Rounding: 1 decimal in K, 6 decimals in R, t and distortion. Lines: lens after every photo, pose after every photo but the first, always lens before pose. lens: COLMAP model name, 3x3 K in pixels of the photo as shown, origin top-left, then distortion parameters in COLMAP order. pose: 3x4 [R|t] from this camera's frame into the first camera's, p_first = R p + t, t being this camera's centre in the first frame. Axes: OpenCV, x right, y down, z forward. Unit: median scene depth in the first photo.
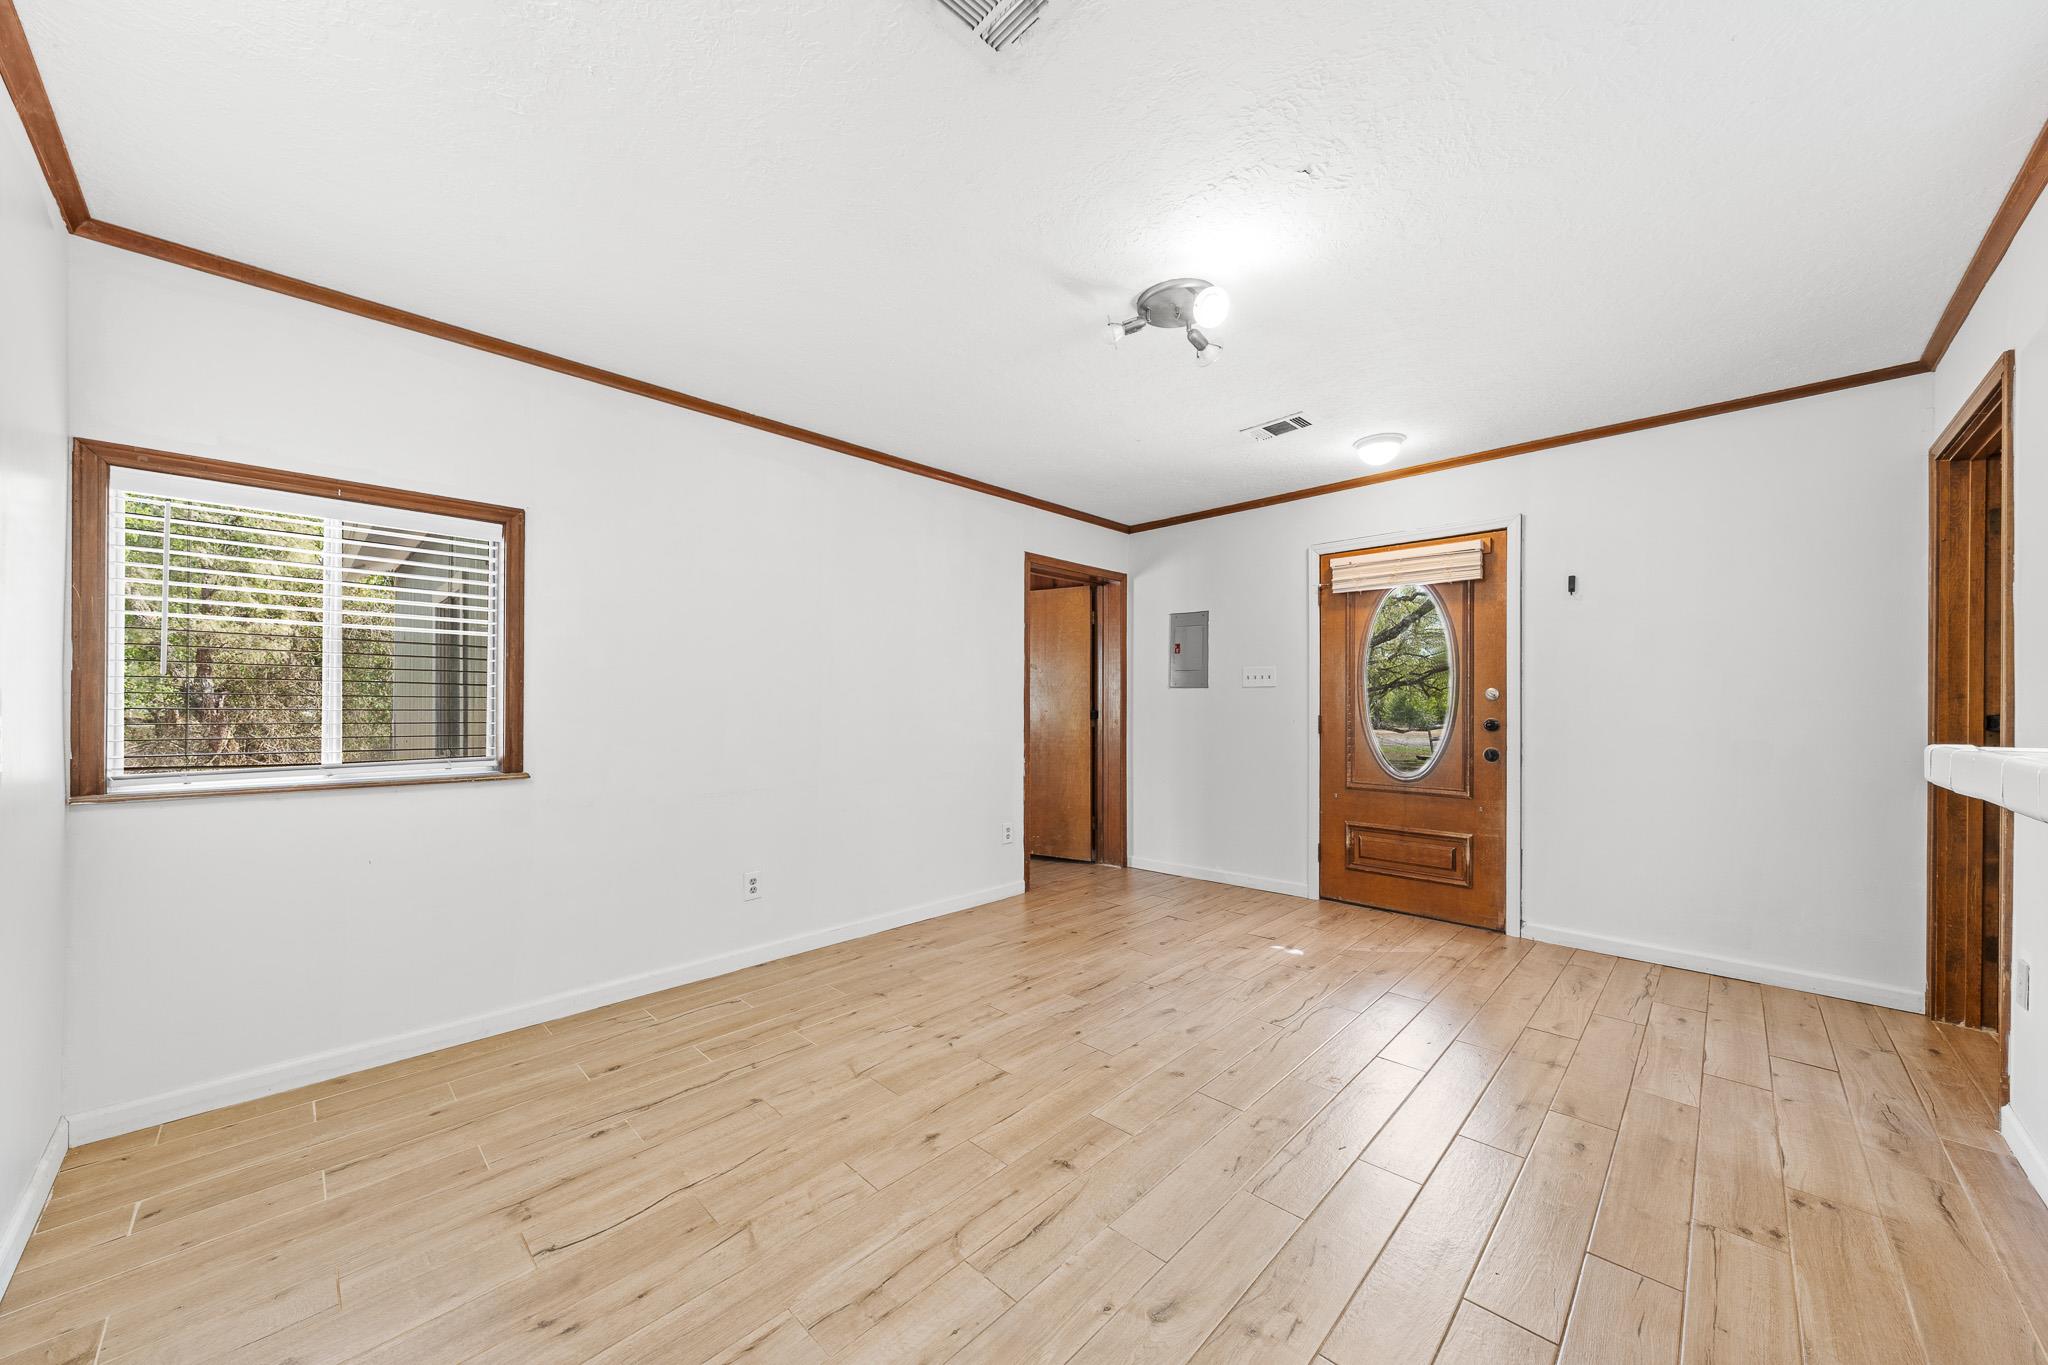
lens RADIAL K [[730.7, 0, 1019.1], [0, 730.7, 700.5], [0, 0, 1]] dist [-0.000273, 0.000117]
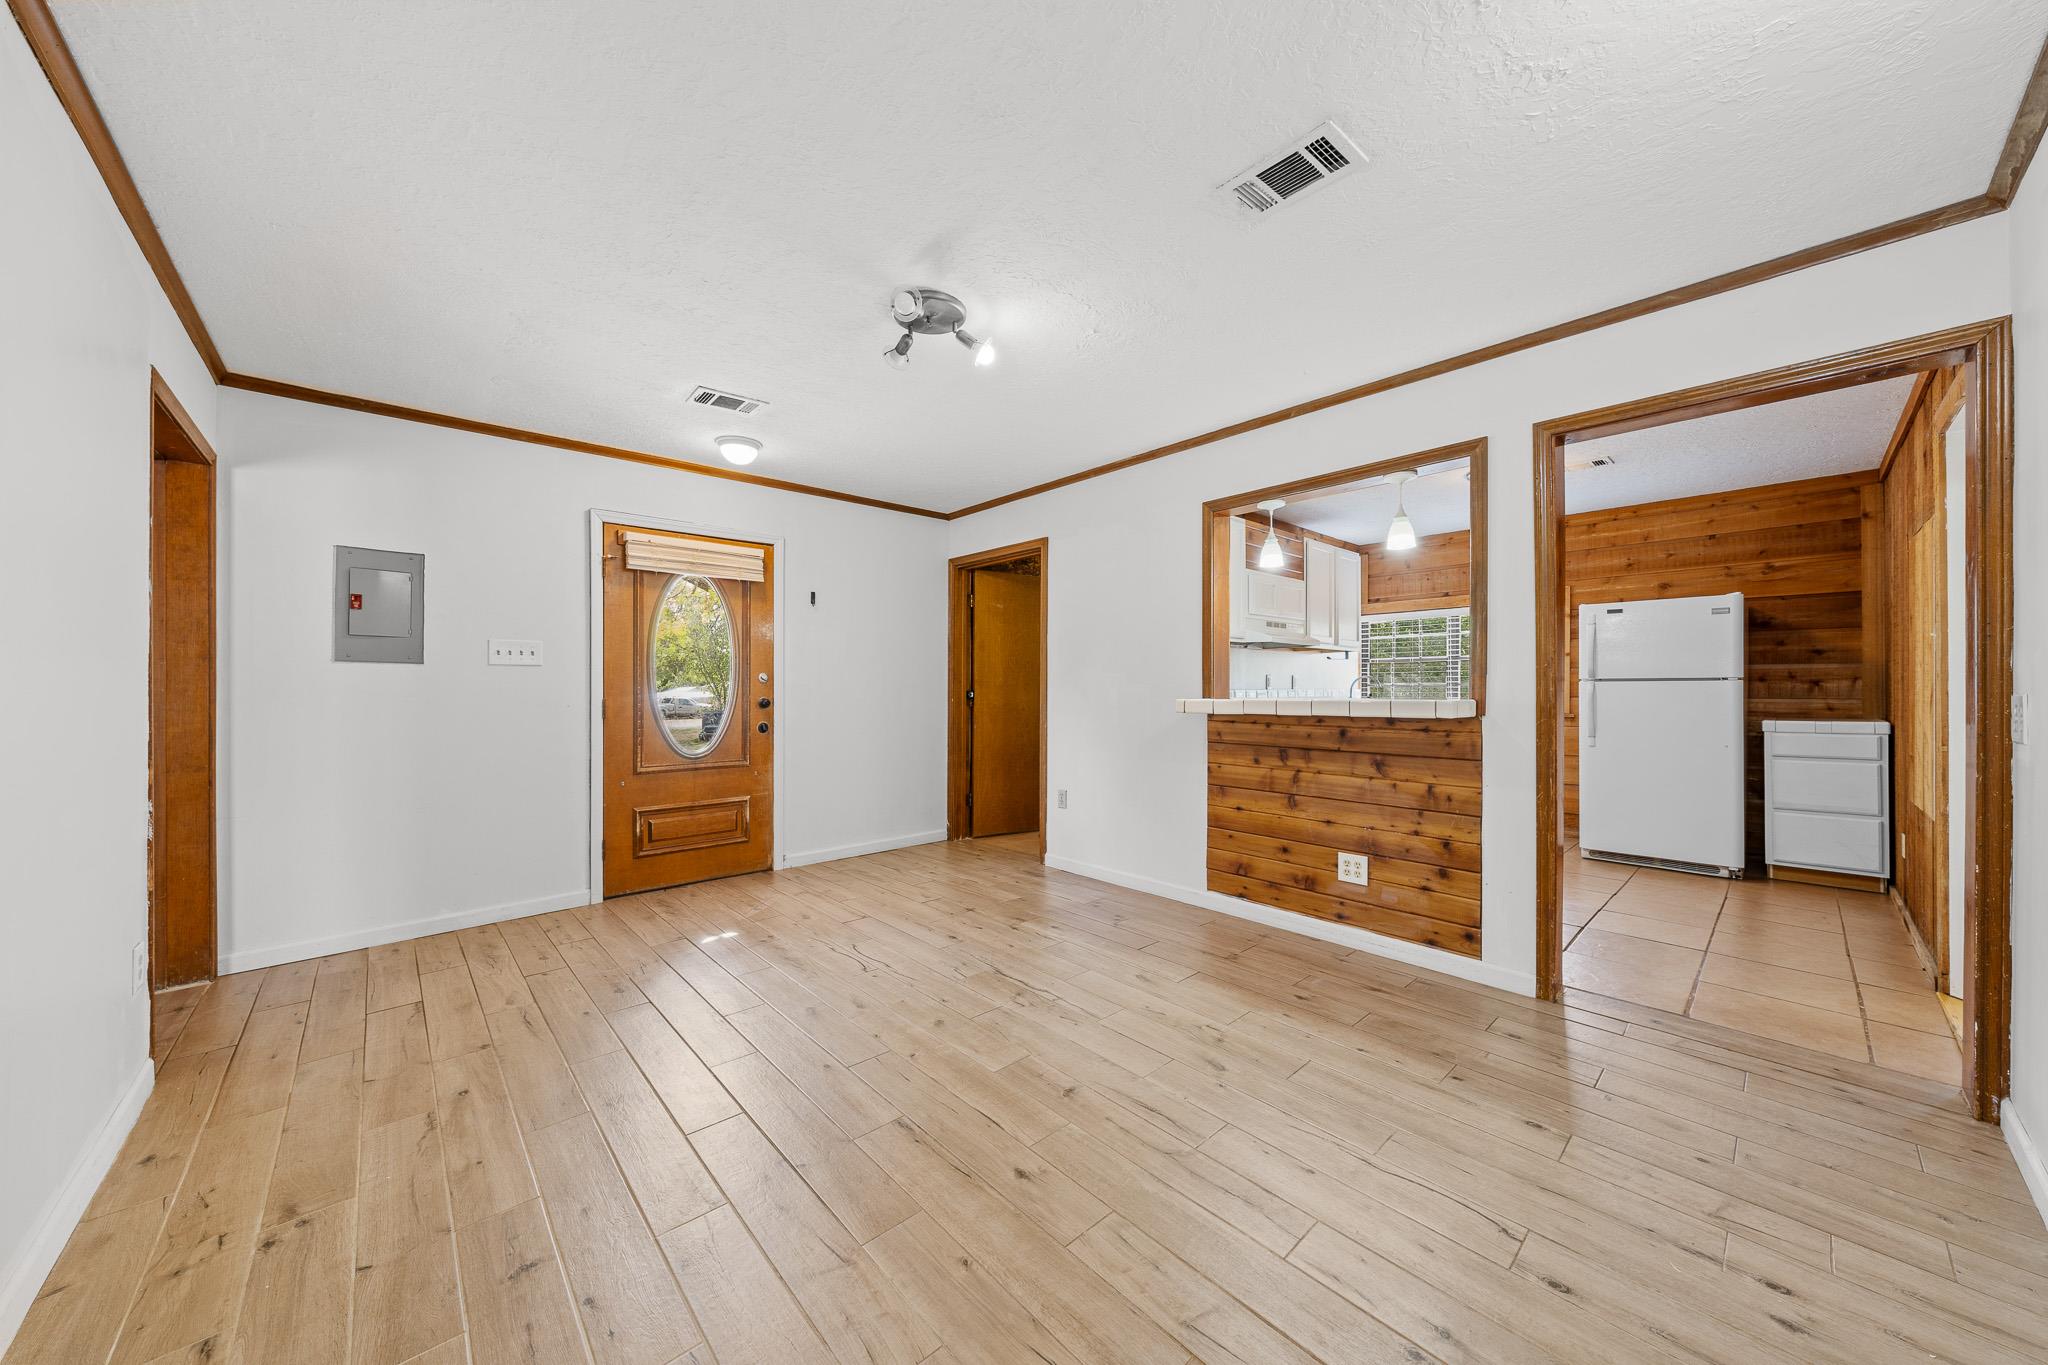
lens RADIAL K [[705.4, 0, 1028.0], [0, 705.4, 689.3], [0, 0, 1]] dist [-0.000023, -0.000002]
pose [[0.056749, -0.005382, 0.998374, -0.585865], [-0.001702, 0.999983, 0.005487, 0.003820], [-0.998387, -0.002011, 0.056739, 0.571581]]
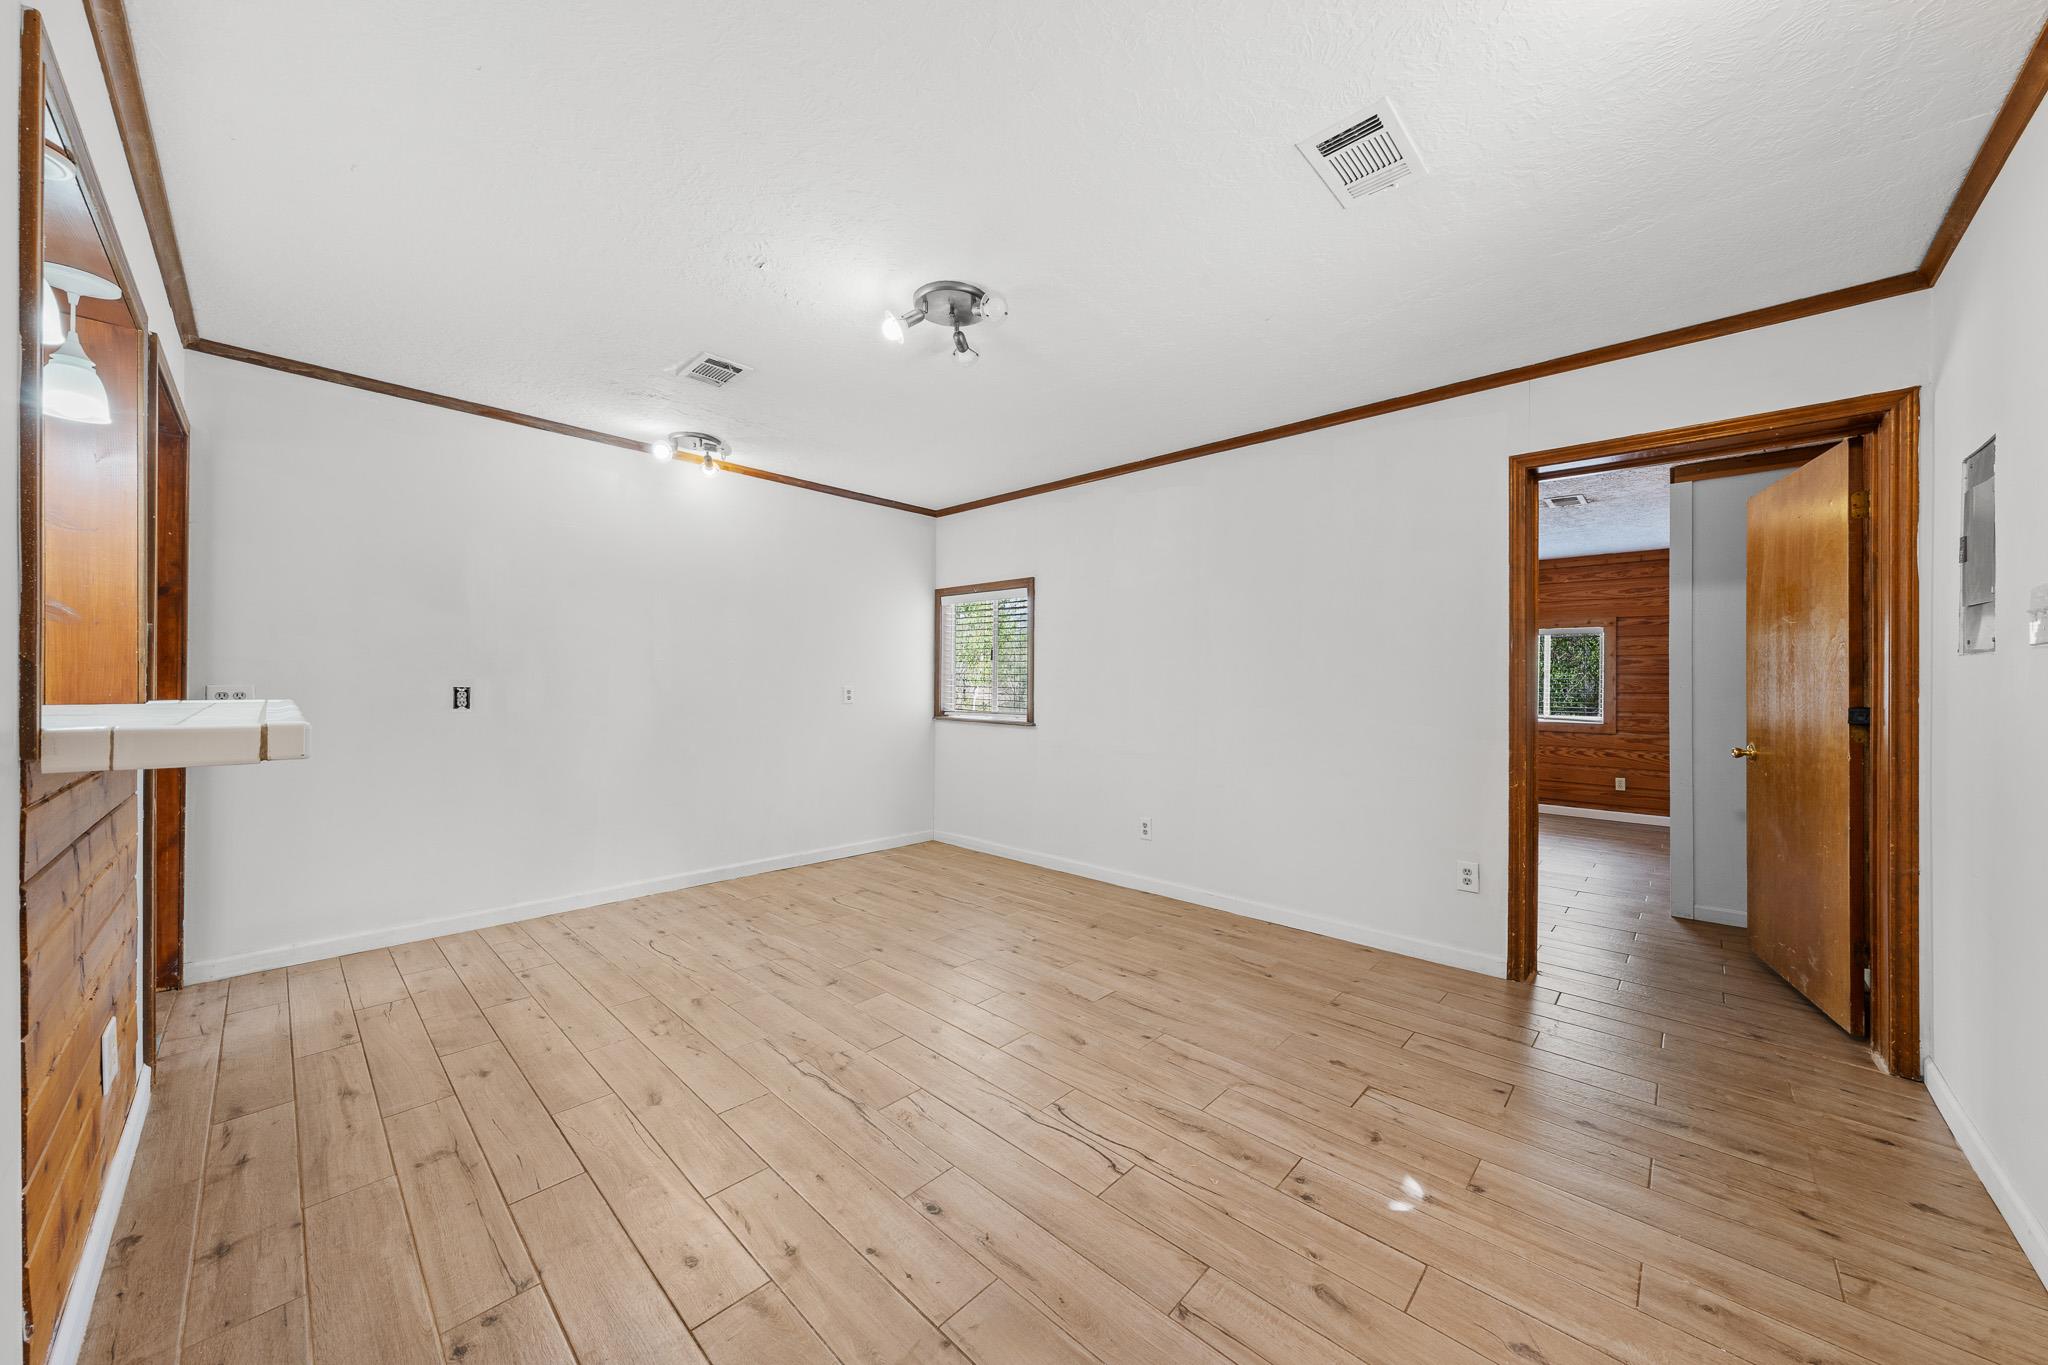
lens RADIAL K [[721.4, 0, 1032.5], [0, 721.4, 678.2], [0, 0, 1]] dist [-0.000416, -0.000071]
pose [[0.019267, -0.008105, -0.999782, 0.905679], [-0.004920, 0.999954, -0.008201, 0.002687], [0.999802, 0.005077, 0.019226, 0.790797]]
